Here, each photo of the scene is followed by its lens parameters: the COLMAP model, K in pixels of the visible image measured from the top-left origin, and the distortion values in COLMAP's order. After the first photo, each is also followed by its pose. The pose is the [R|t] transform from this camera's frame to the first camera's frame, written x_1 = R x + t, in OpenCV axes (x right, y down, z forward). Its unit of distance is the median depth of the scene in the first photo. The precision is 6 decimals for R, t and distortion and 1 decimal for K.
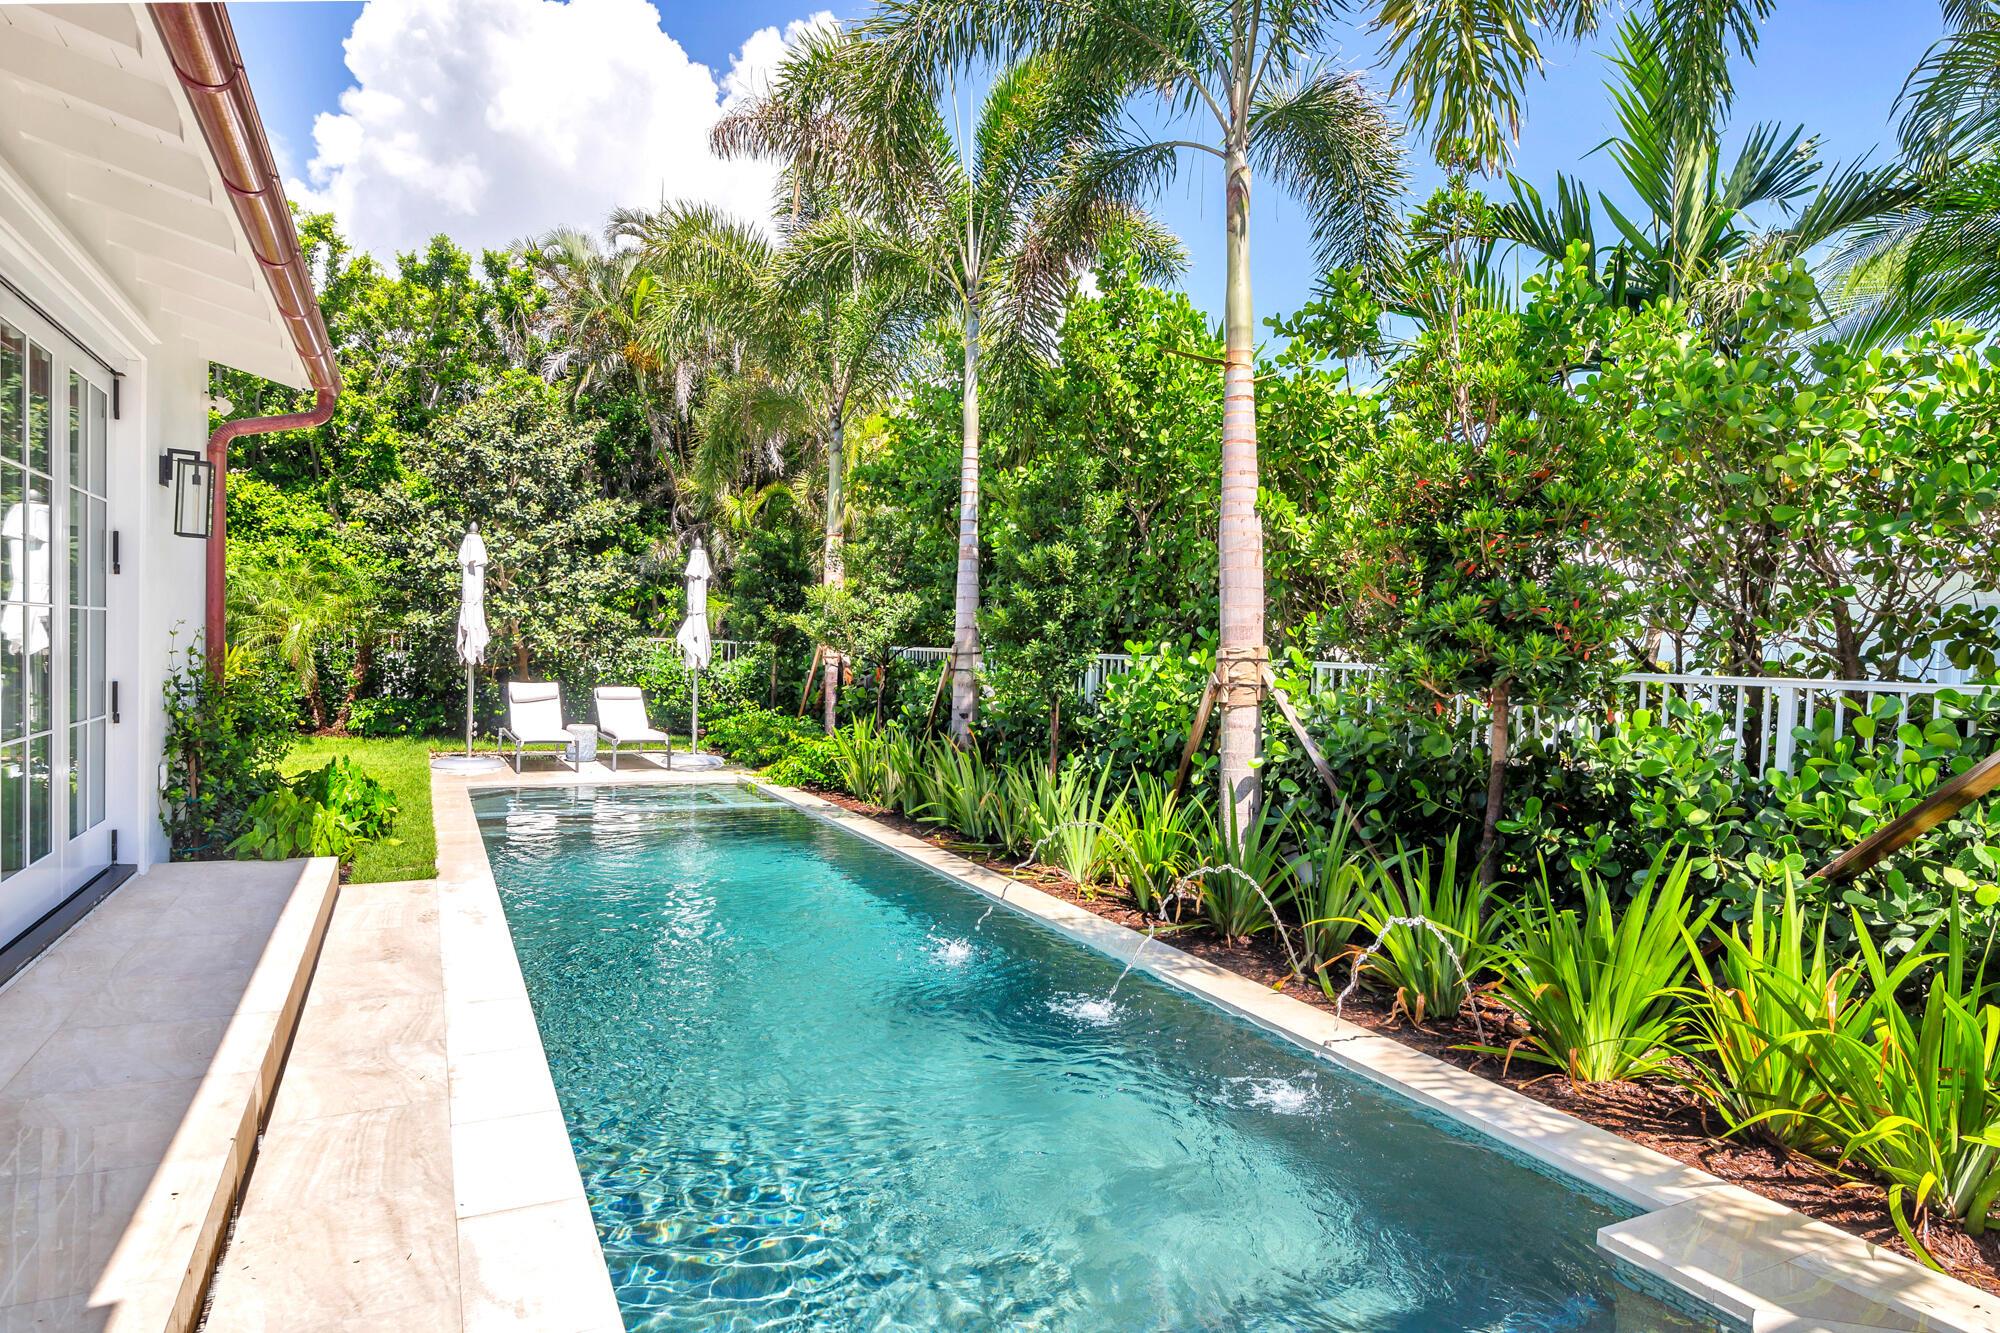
lens RADIAL K [[1067.7, 0, 1000.8], [0, 1067.7, 703.9], [0, 0, 1]] dist [0.001321, -0.001131]
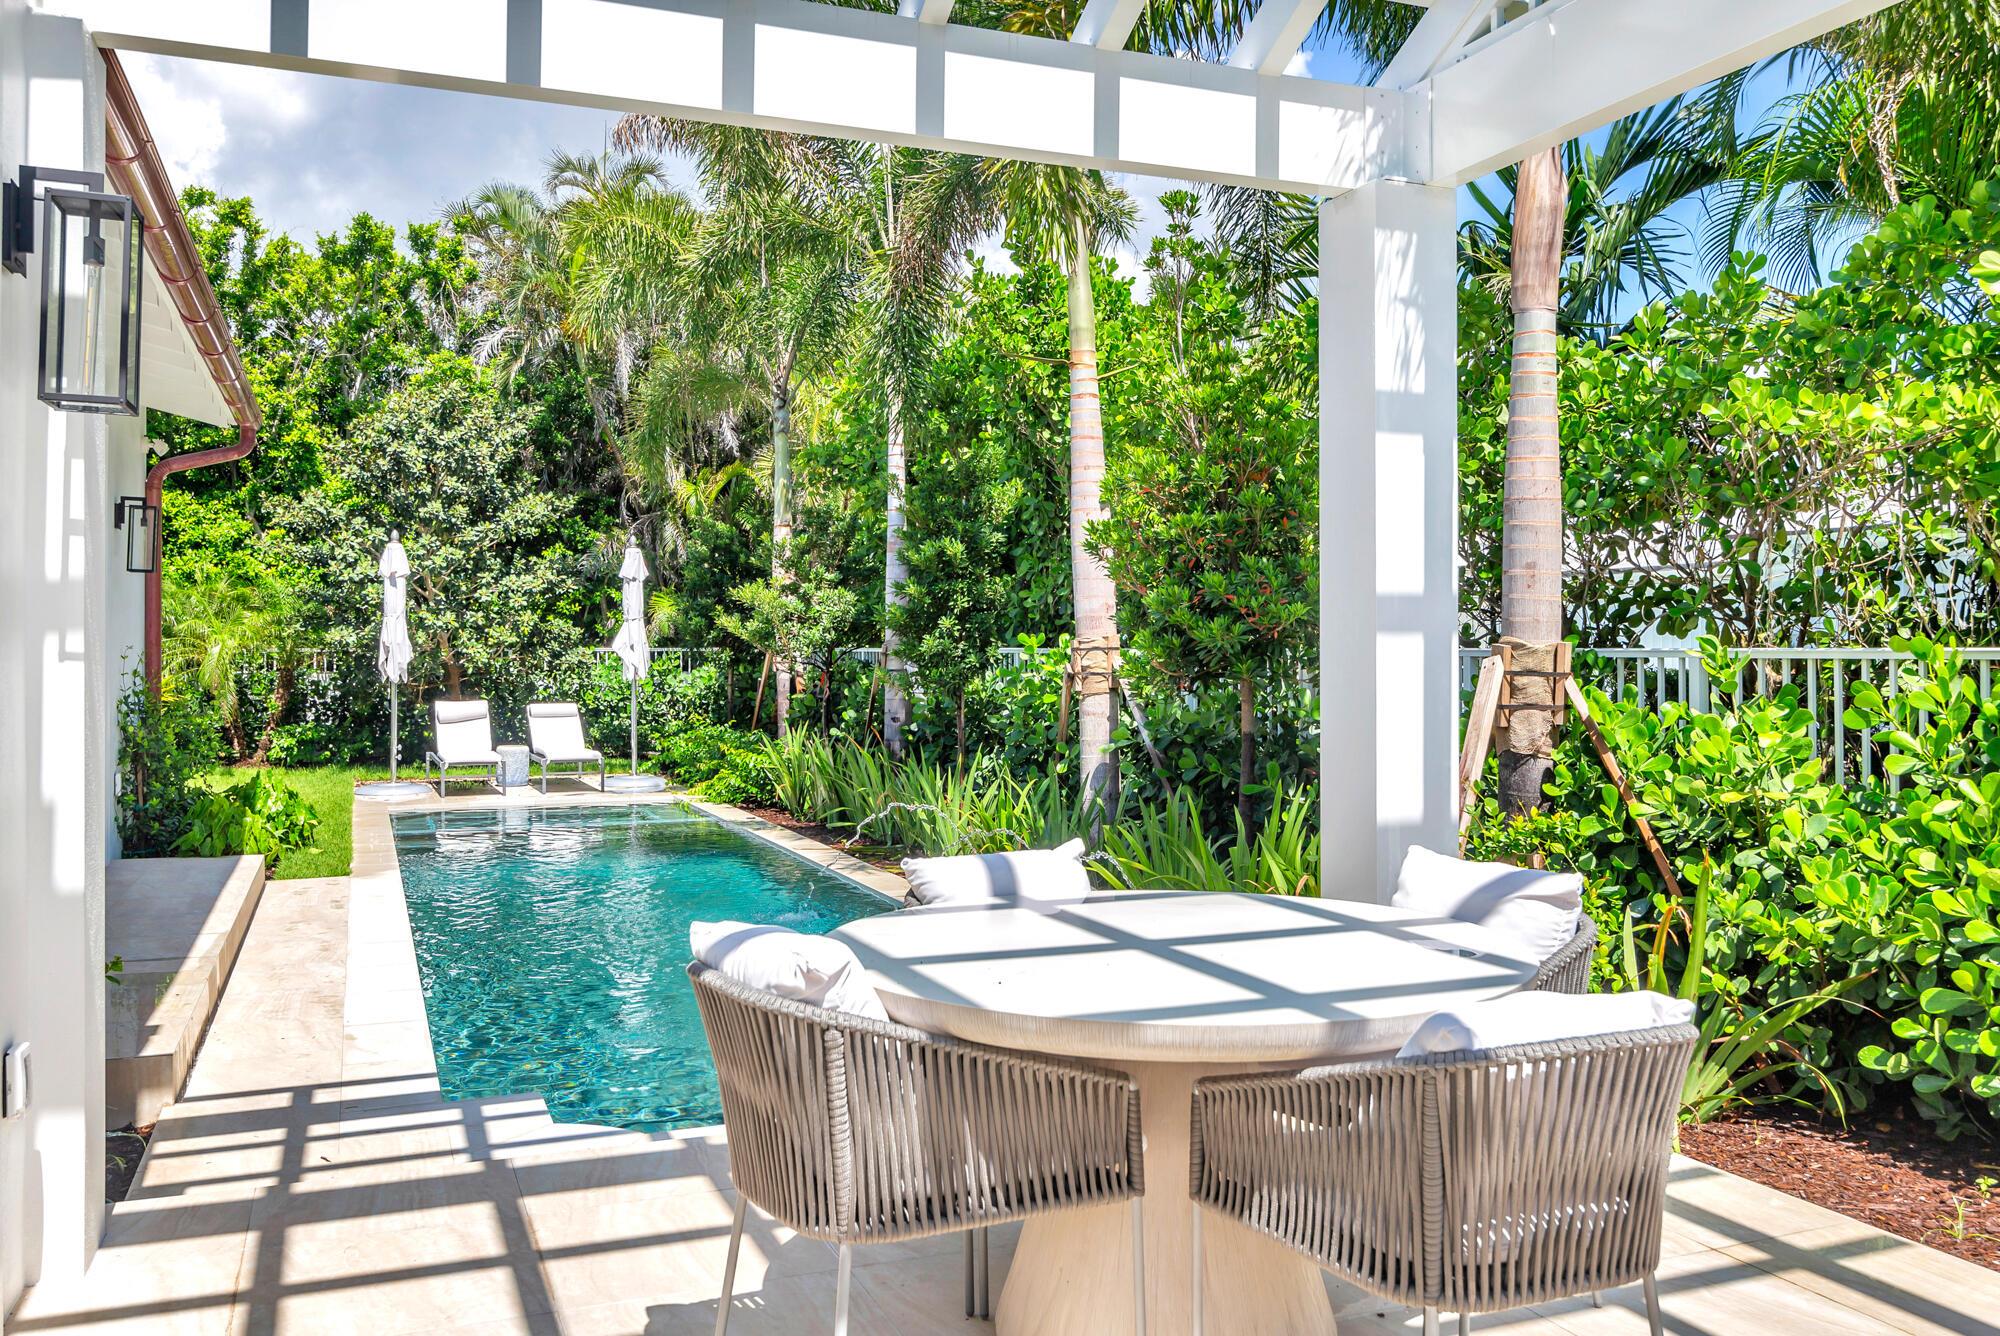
lens RADIAL K [[1538.8, 0, 1000.0], [0, 1538.8, 668.0], [0, 0, 1]] dist [-0.006915, 0.002090]
pose [[0.994217, -0.032619, -0.102316, 0.146973], [0.028552, 0.998753, -0.040965, 0.017959], [0.103524, 0.037806, 0.993908, -0.244727]]
